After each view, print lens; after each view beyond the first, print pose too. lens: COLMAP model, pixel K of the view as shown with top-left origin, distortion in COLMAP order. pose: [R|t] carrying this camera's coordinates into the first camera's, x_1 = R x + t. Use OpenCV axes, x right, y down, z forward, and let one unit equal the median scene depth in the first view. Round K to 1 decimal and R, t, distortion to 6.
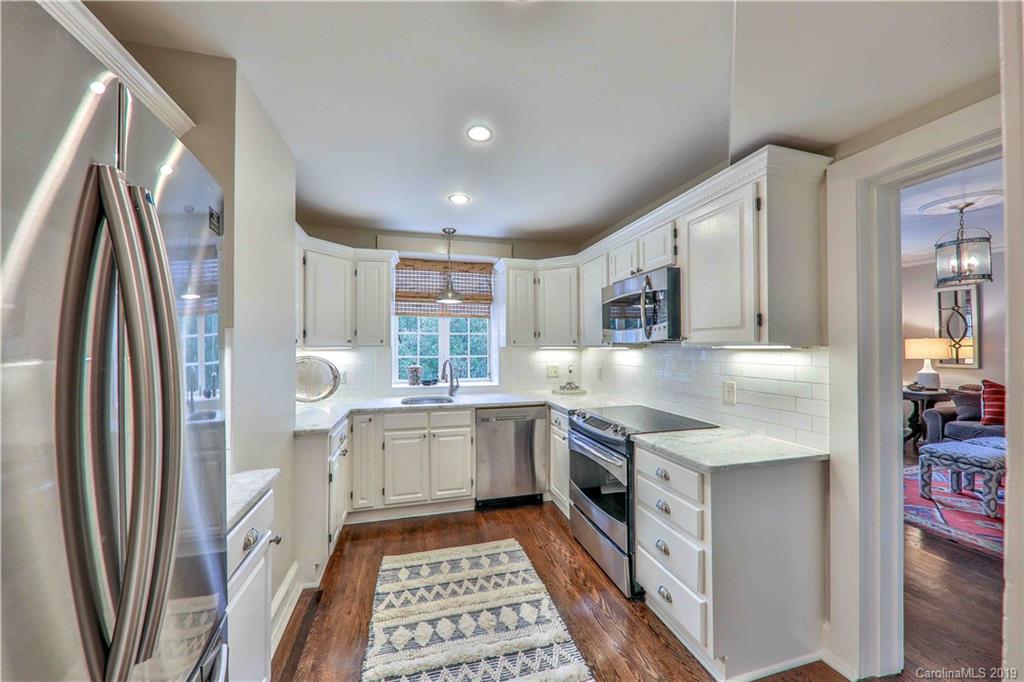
lens RADIAL K [[372.4, 0, 513.6], [0, 372.4, 341.1], [0, 0, 1]] dist [0.011743, -0.007272]
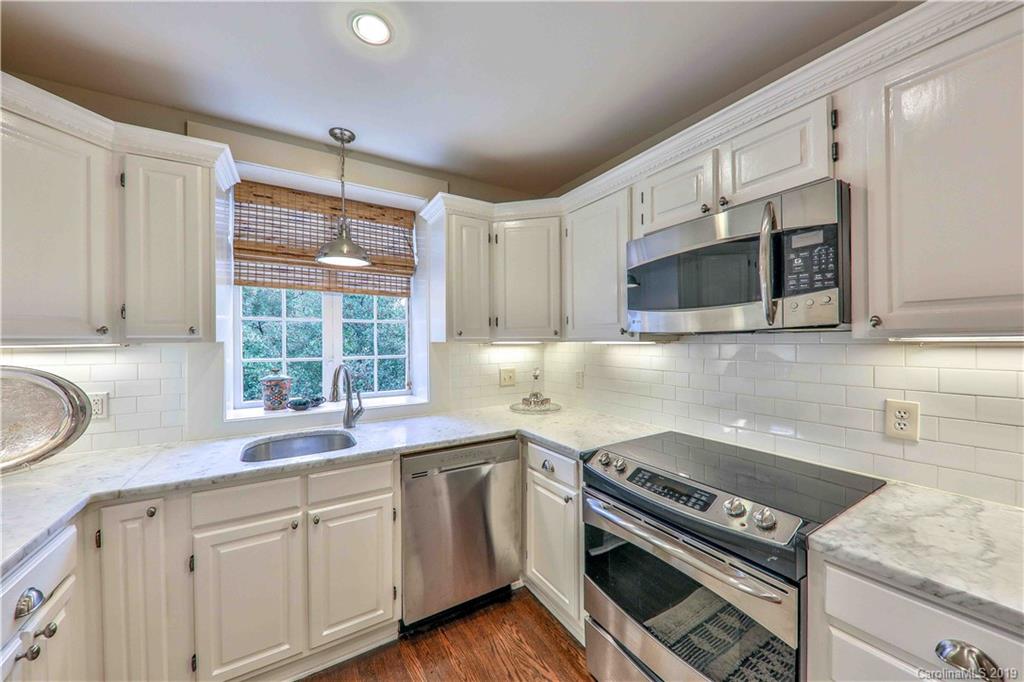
lens RADIAL K [[372.4, 0, 513.6], [0, 372.4, 341.1], [0, 0, 1]] dist [0.011743, -0.007272]
pose [[0.959815, -0.004269, 0.280602, -0.096405], [0.000546, 0.999911, 0.013345, 0.007728], [-0.280634, -0.012656, 0.959732, 0.436198]]
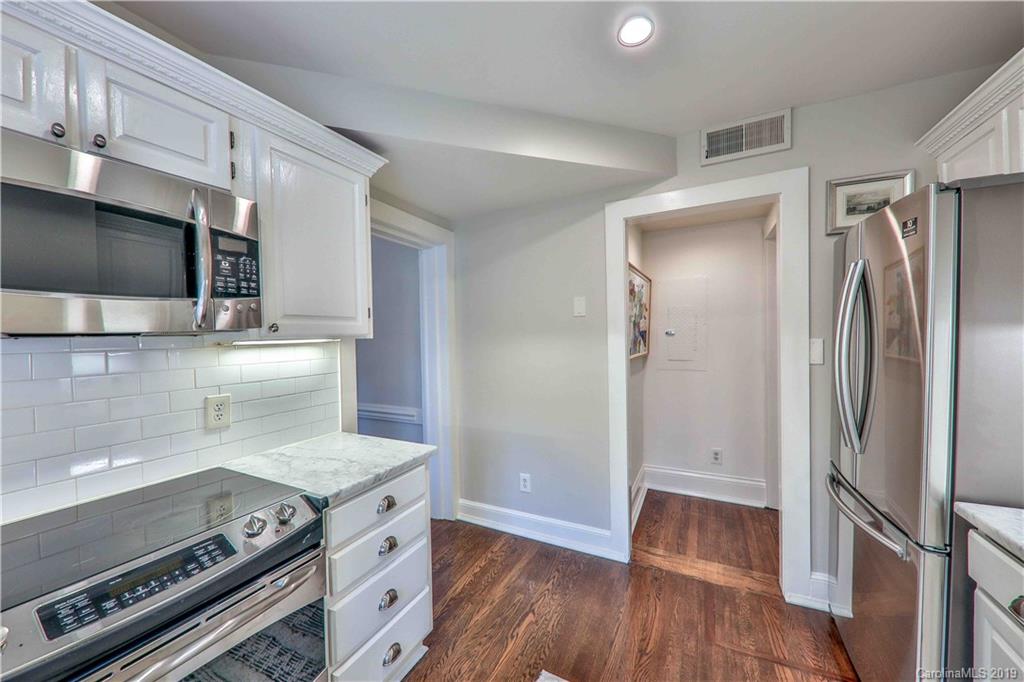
lens RADIAL K [[376.0, 0, 513.7], [0, 376.0, 340.5], [0, 0, 1]] dist [0.012113, -0.000074]
pose [[-0.731857, 0.008834, 0.681401, -0.182447], [0.016018, 0.999863, 0.004241, 0.011955], [-0.681270, 0.014018, -0.731898, 0.788510]]
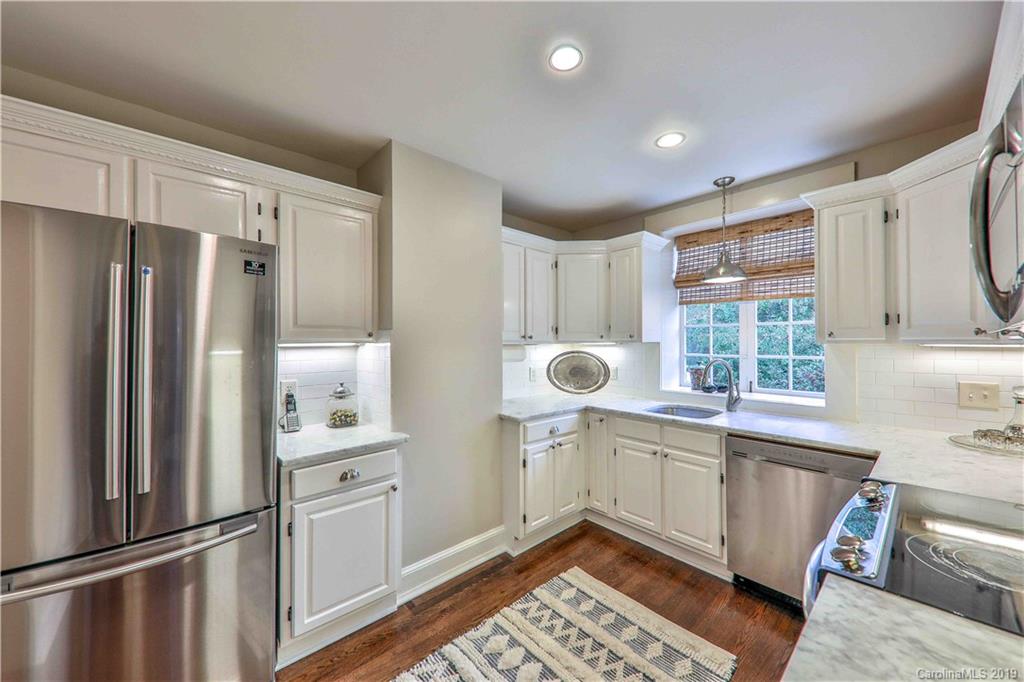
lens RADIAL K [[372.4, 0, 513.6], [0, 372.4, 341.1], [0, 0, 1]] dist [0.011743, -0.007272]
pose [[0.448437, -0.002343, -0.893811, 0.331922], [0.013696, 0.999897, 0.004250, 0.004234], [0.893709, -0.014148, 0.448423, 0.351704]]
